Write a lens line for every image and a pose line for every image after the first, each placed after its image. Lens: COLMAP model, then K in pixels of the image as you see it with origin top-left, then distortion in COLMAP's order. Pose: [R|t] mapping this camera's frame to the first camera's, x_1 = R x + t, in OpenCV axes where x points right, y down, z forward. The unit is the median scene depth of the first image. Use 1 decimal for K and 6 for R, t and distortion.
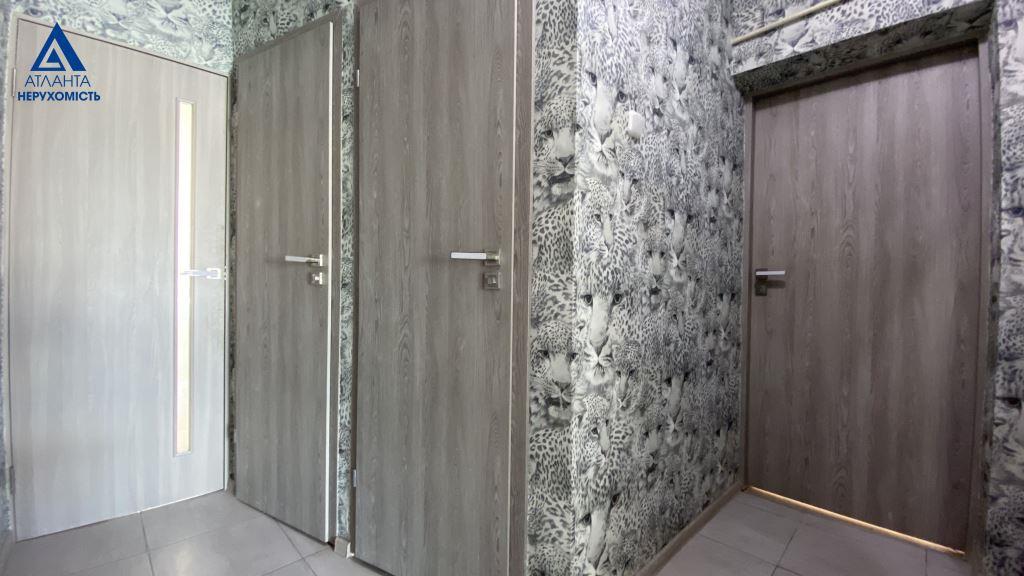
lens RADIAL K [[425.7, 0, 508.1], [0, 425.7, 283.1], [0, 0, 1]] dist [0.008819, -0.000415]
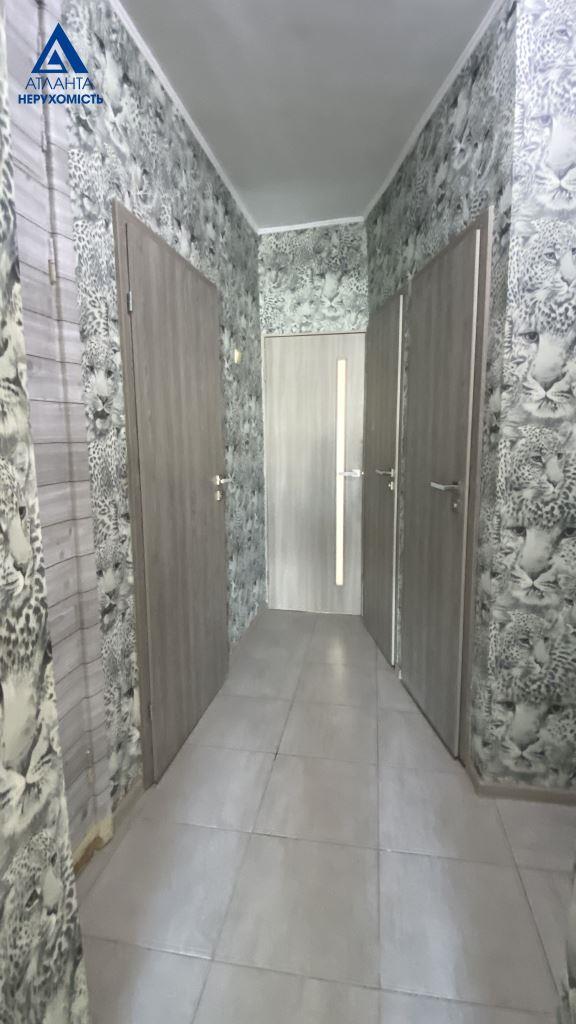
lens RADIAL K [[477.1, 0, 288.0], [0, 477.1, 512.0], [0, 0, 1]] dist [-0.000527, -0.000241]
pose [[0.588686, 0.106036, -0.801377, 0.785388], [0.008084, 0.990538, 0.137003, -0.179776], [0.808321, -0.087130, 0.582259, -0.247055]]
